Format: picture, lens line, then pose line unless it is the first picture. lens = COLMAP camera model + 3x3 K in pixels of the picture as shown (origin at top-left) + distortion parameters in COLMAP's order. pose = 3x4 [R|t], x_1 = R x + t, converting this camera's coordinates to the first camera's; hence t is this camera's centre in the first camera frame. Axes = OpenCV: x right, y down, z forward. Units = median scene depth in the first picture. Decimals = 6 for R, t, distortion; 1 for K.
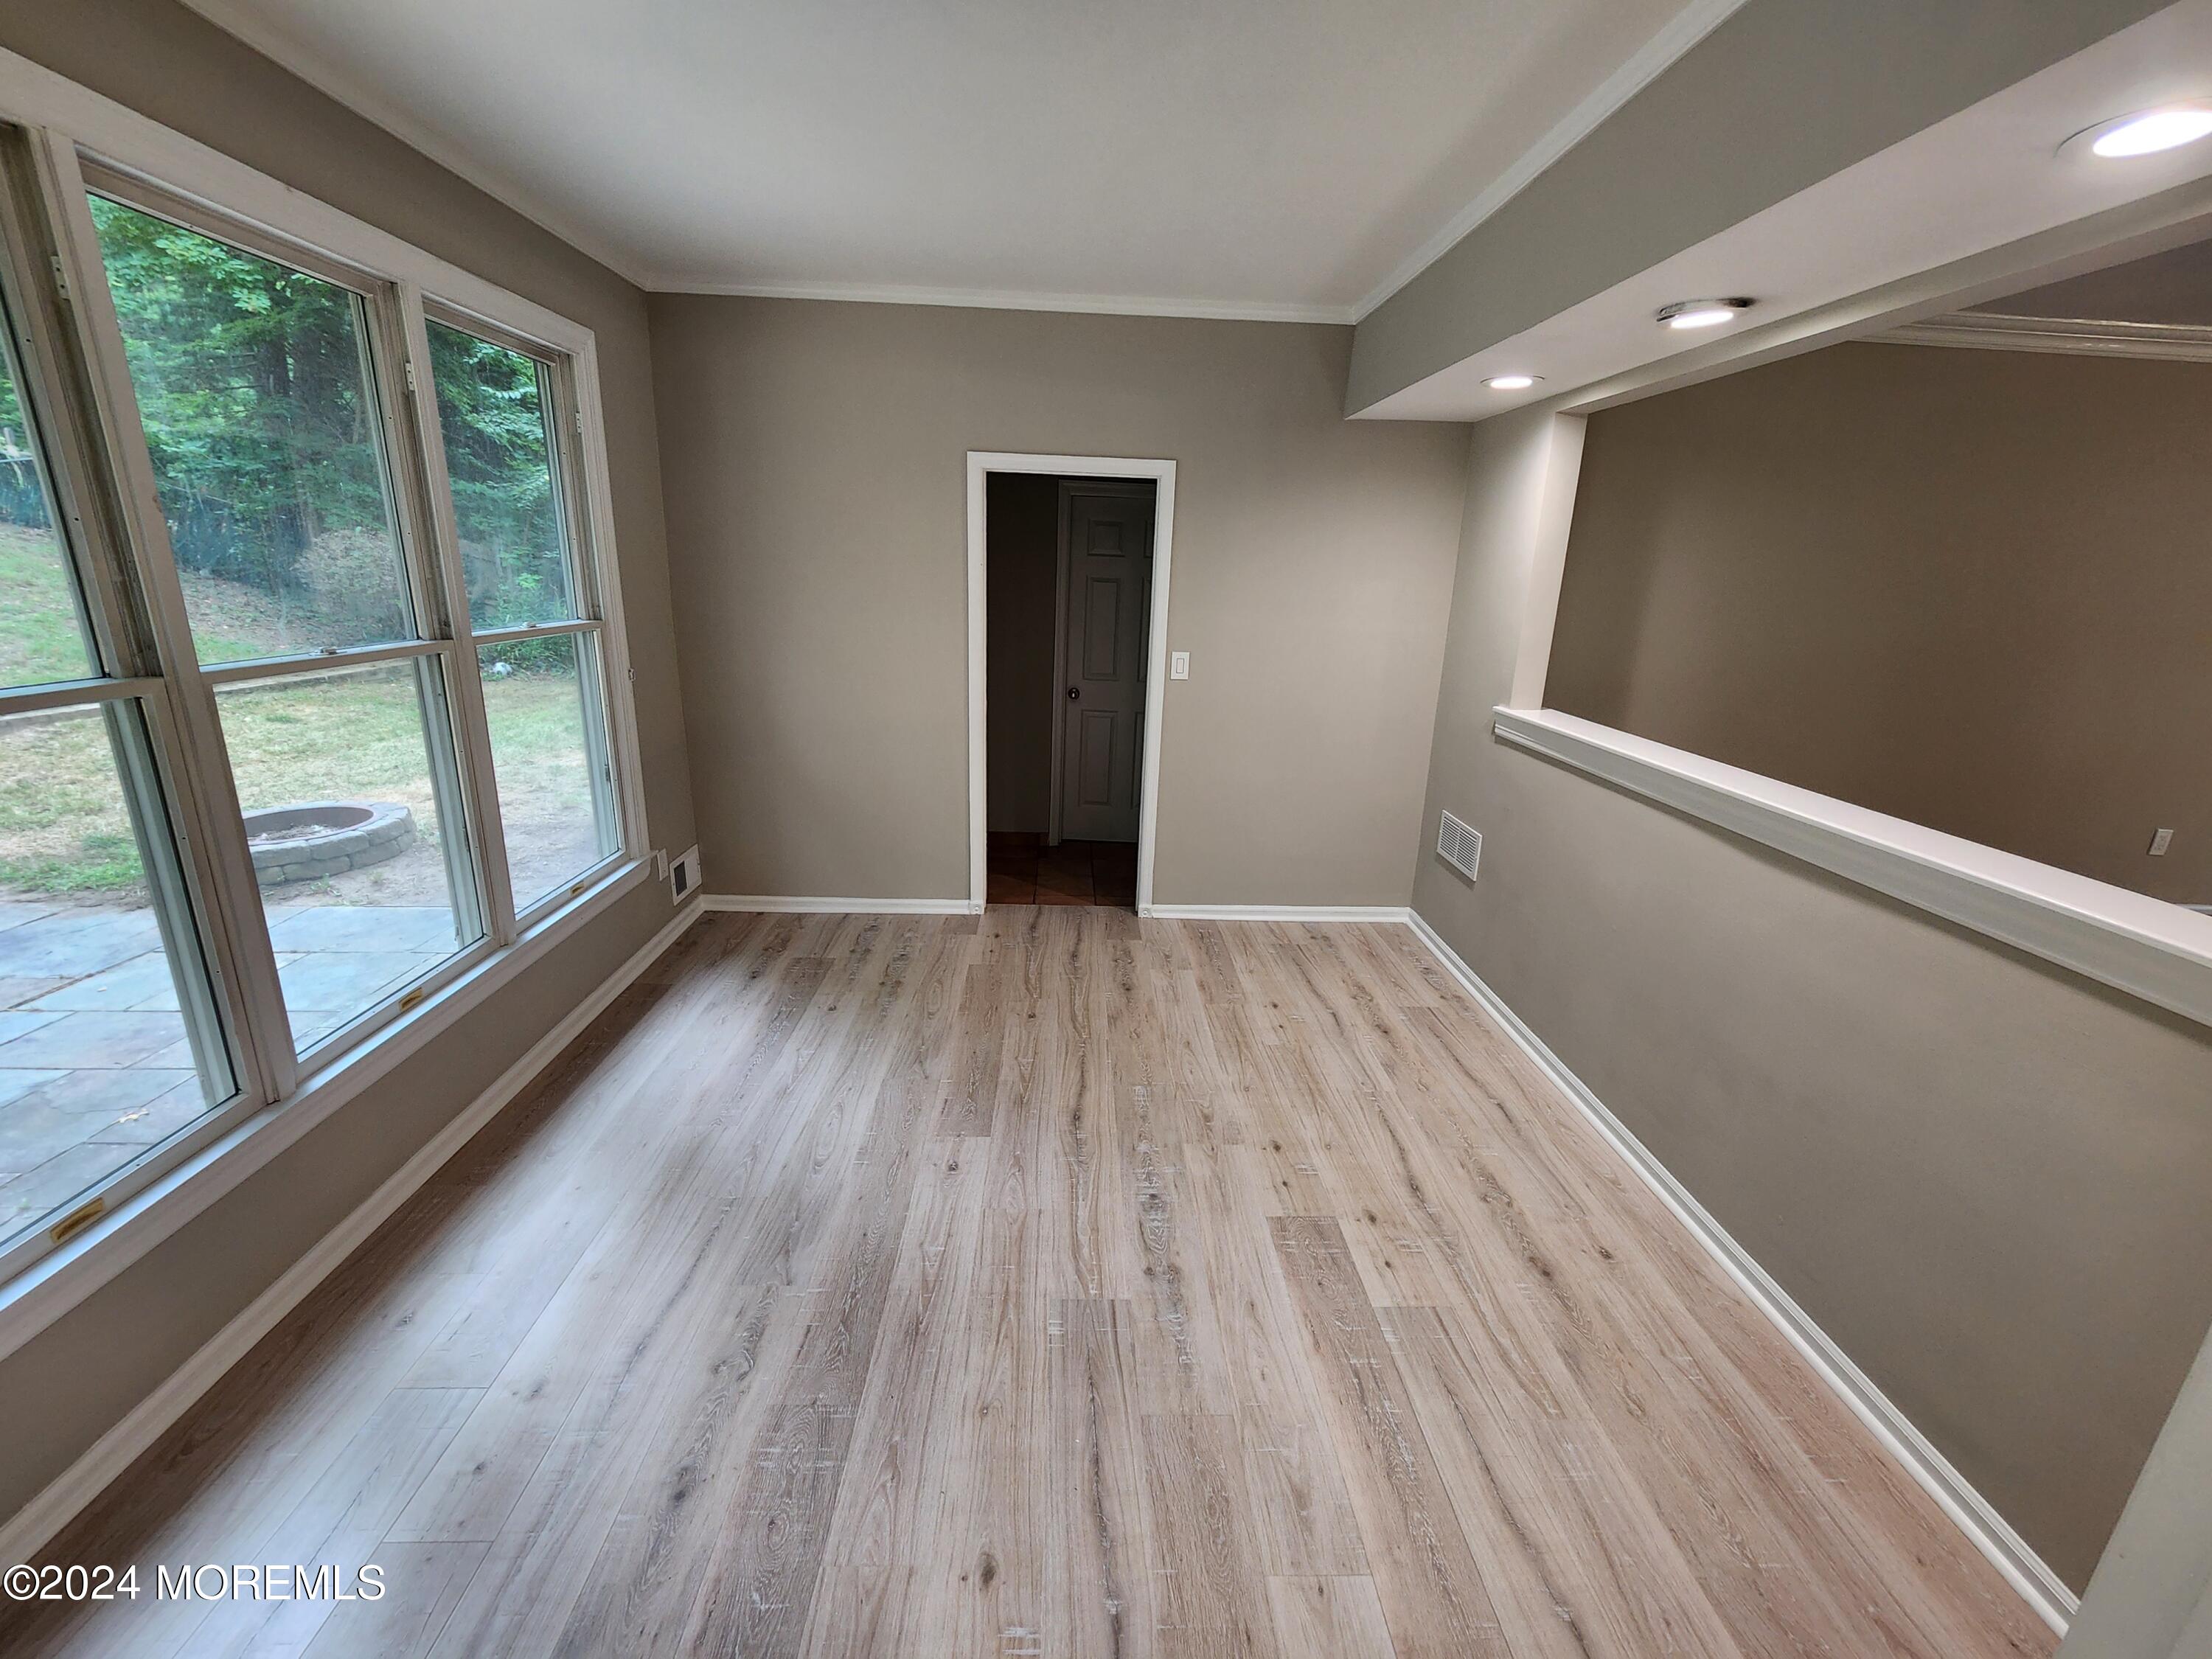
lens RADIAL K [[906.6, 0, 1090.7], [0, 906.6, 829.0], [0, 0, 1]] dist [0.001224, -0.001704]
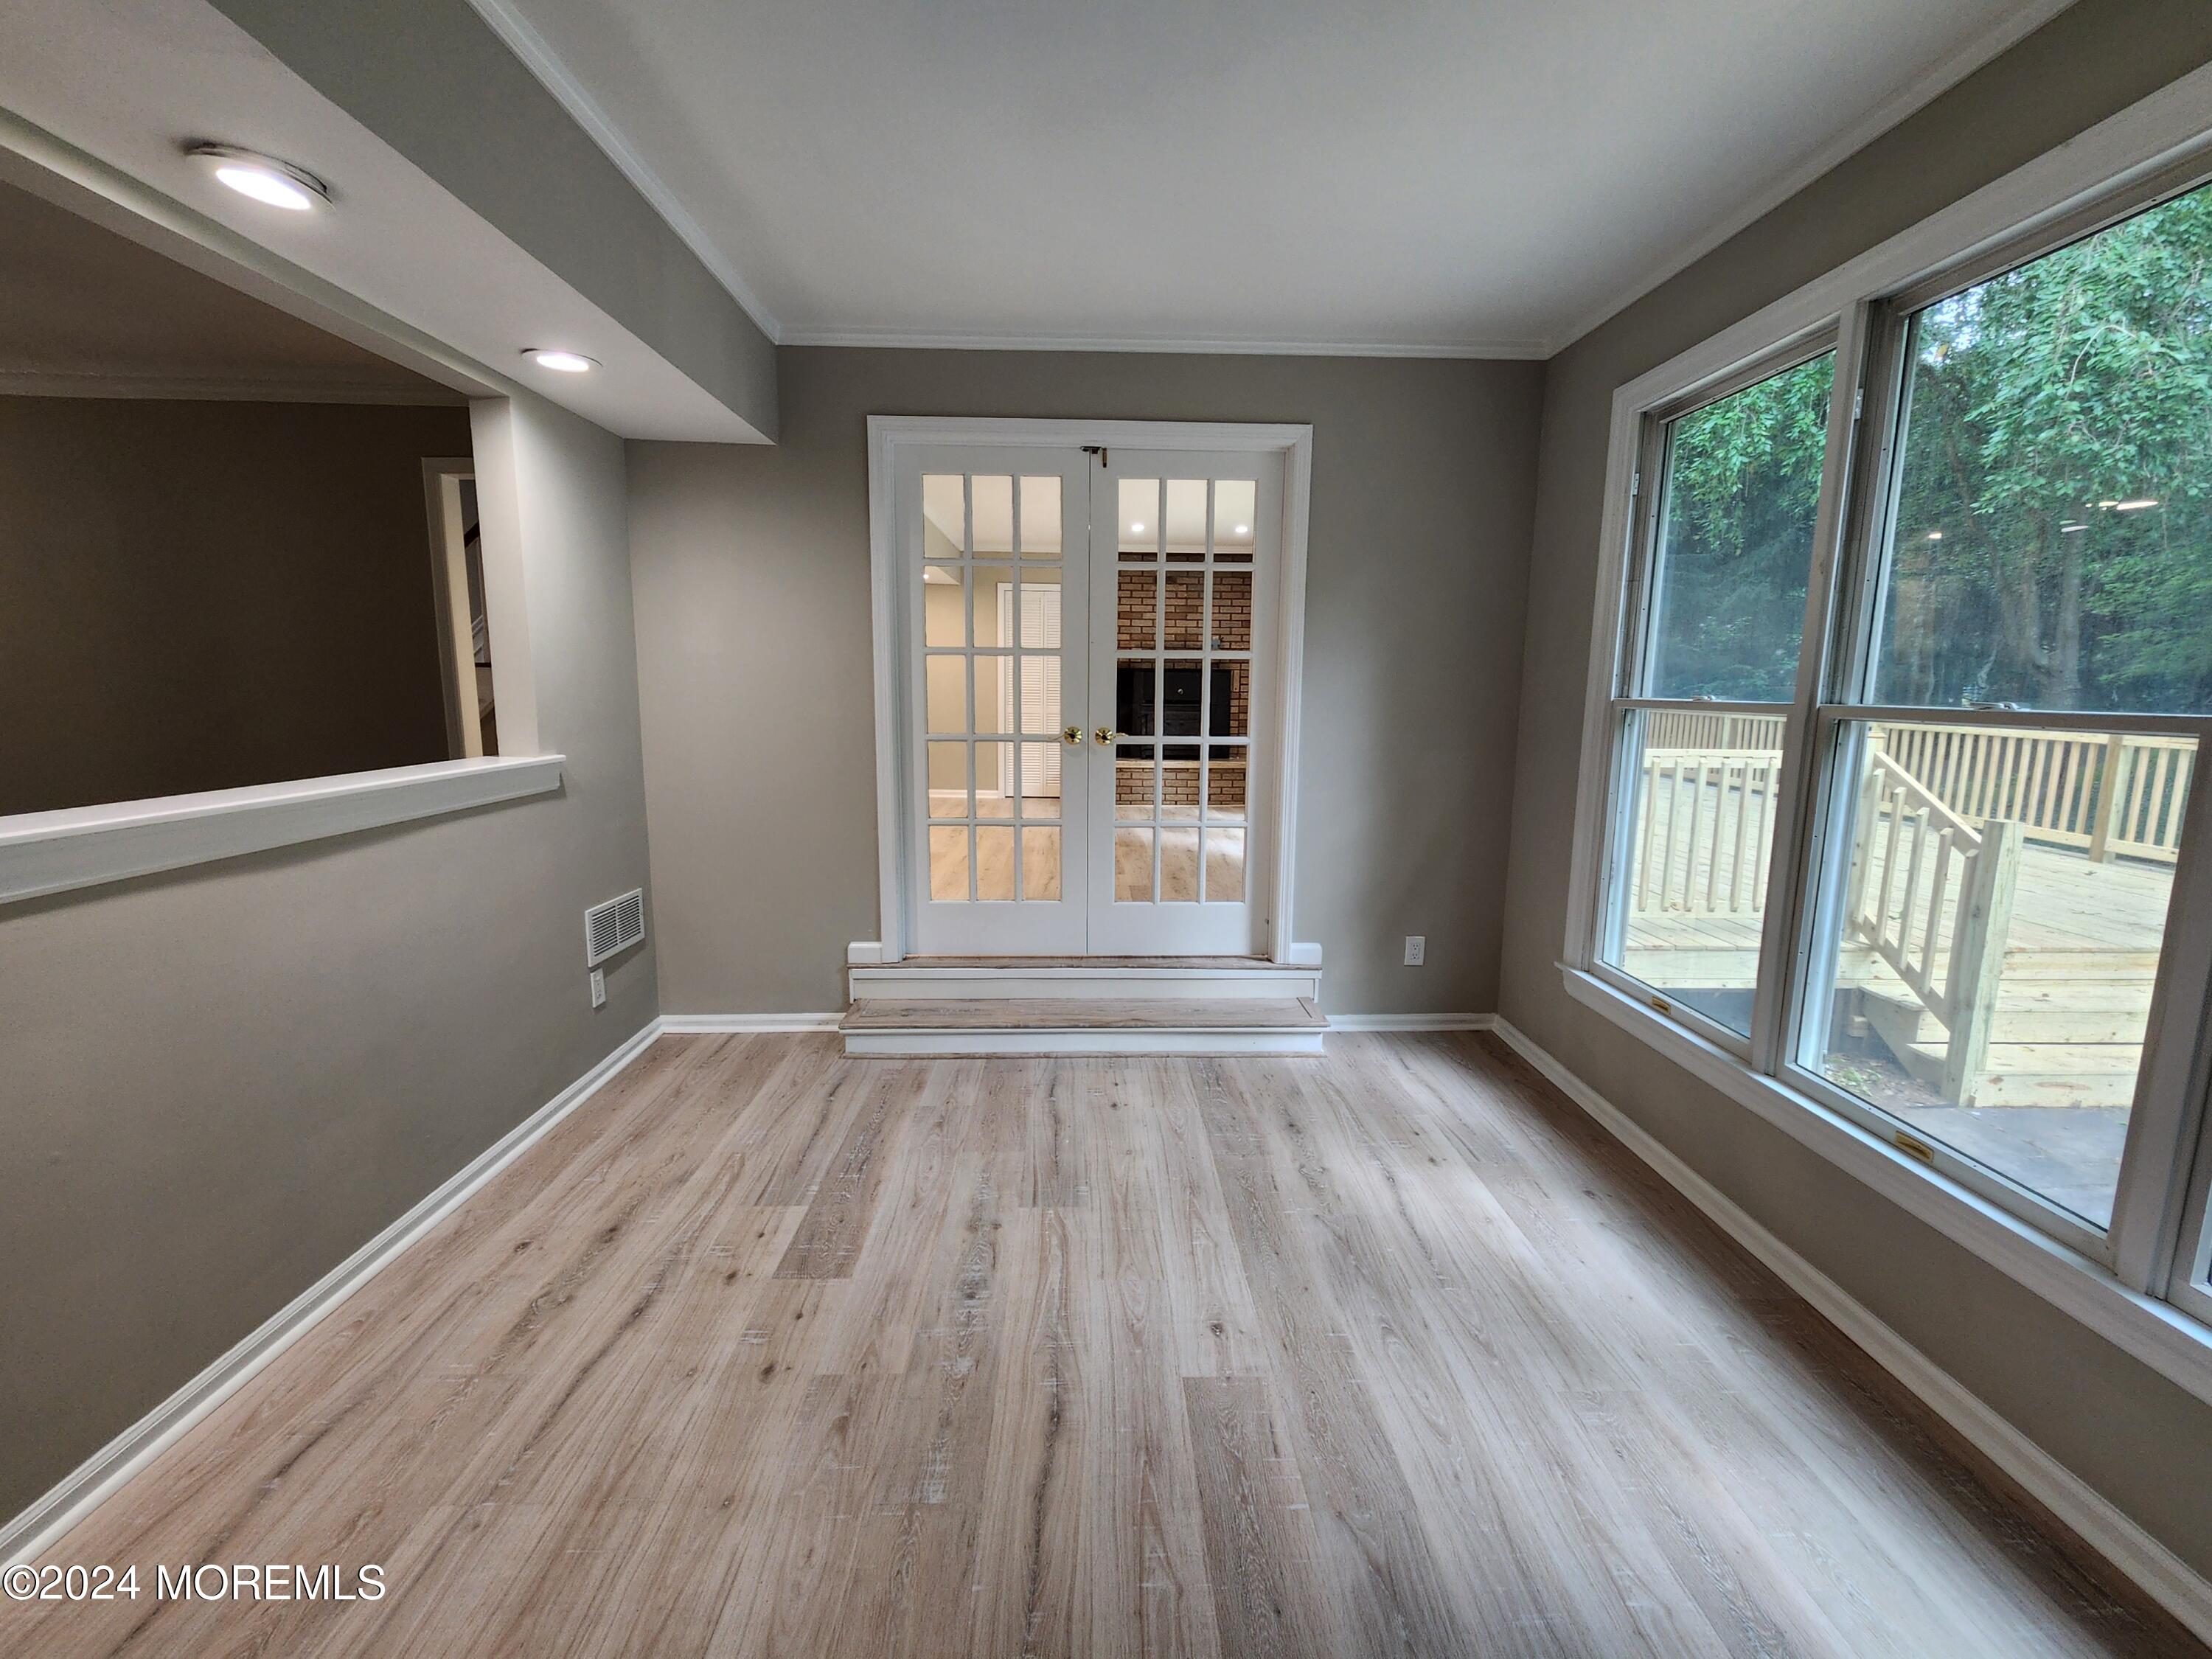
lens RADIAL K [[906.6, 0, 1115.5], [0, 906.6, 813.8], [0, 0, 1]] dist [0.001224, -0.001704]
pose [[-0.998926, -0.041763, -0.020067, -0.030078], [-0.046328, 0.907325, 0.417870, -0.360937], [0.000755, 0.418351, -0.908285, 1.552770]]
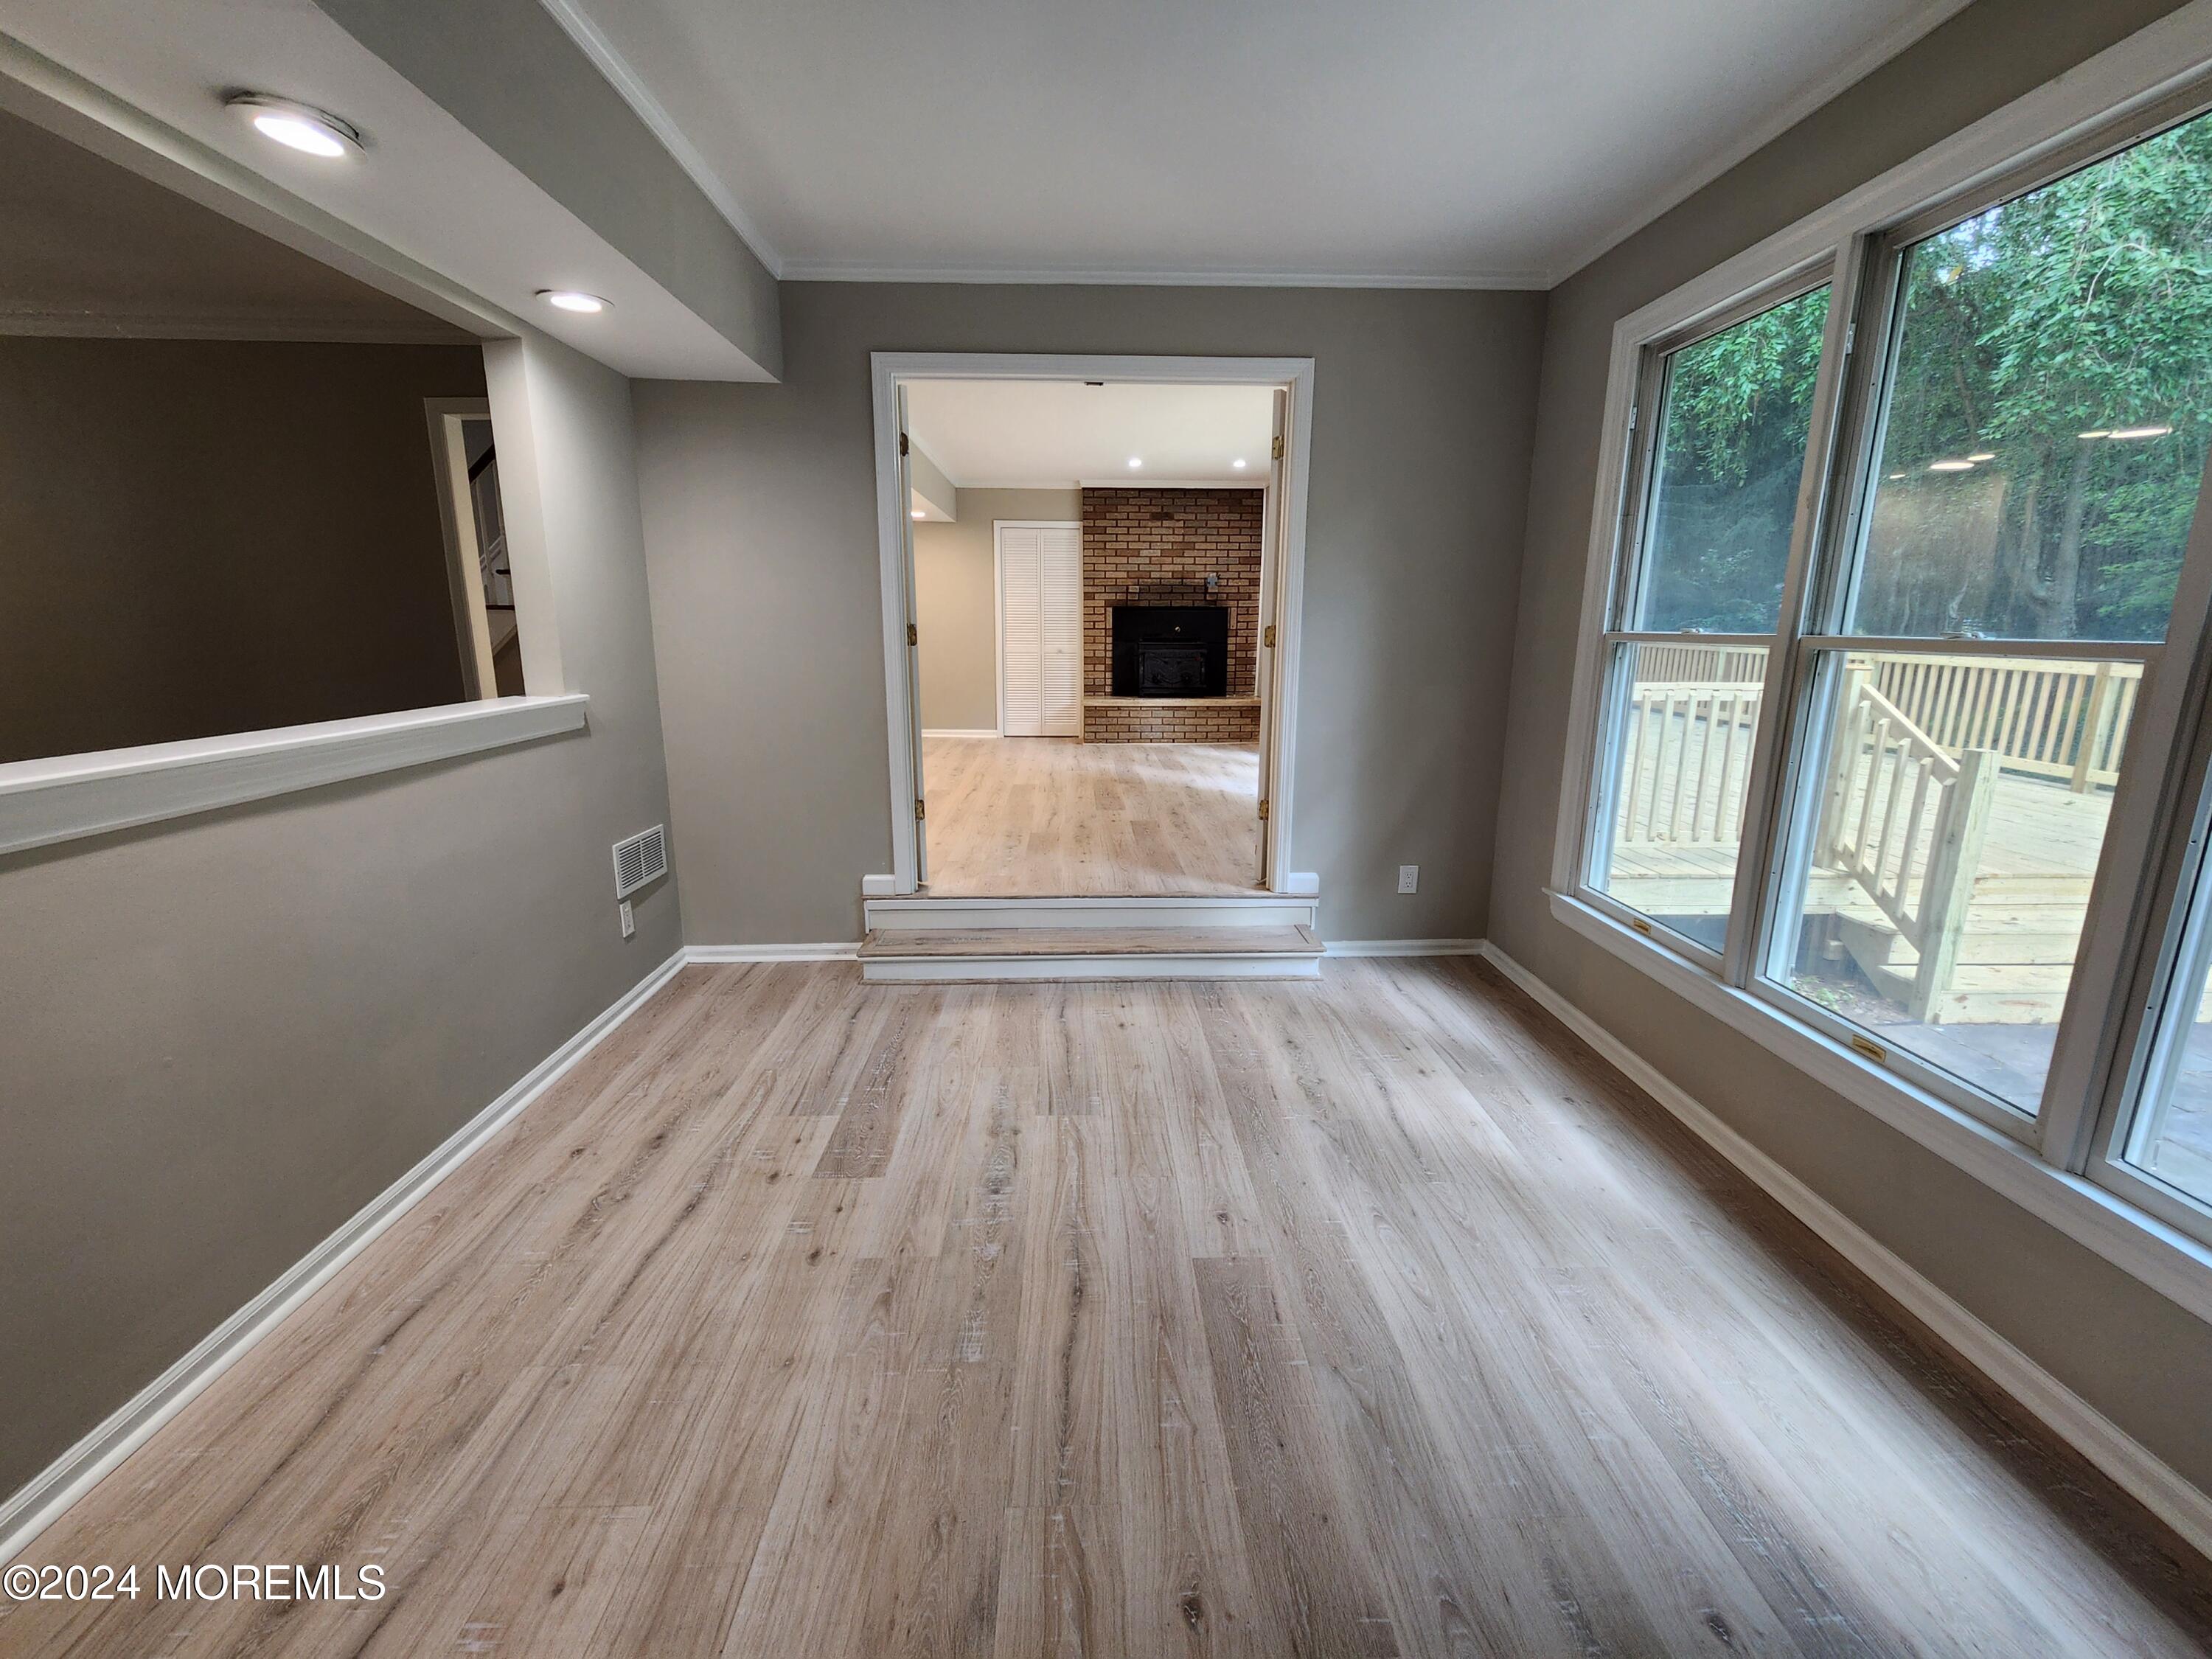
lens RADIAL K [[906.6, 0, 1110.6], [0, 906.6, 814.8], [0, 0, 1]] dist [0.001224, -0.001704]
pose [[-0.999161, -0.033162, -0.024023, -0.012753], [-0.040606, 0.878158, 0.476645, -0.370745], [0.005290, 0.477221, -0.878768, 1.597548]]
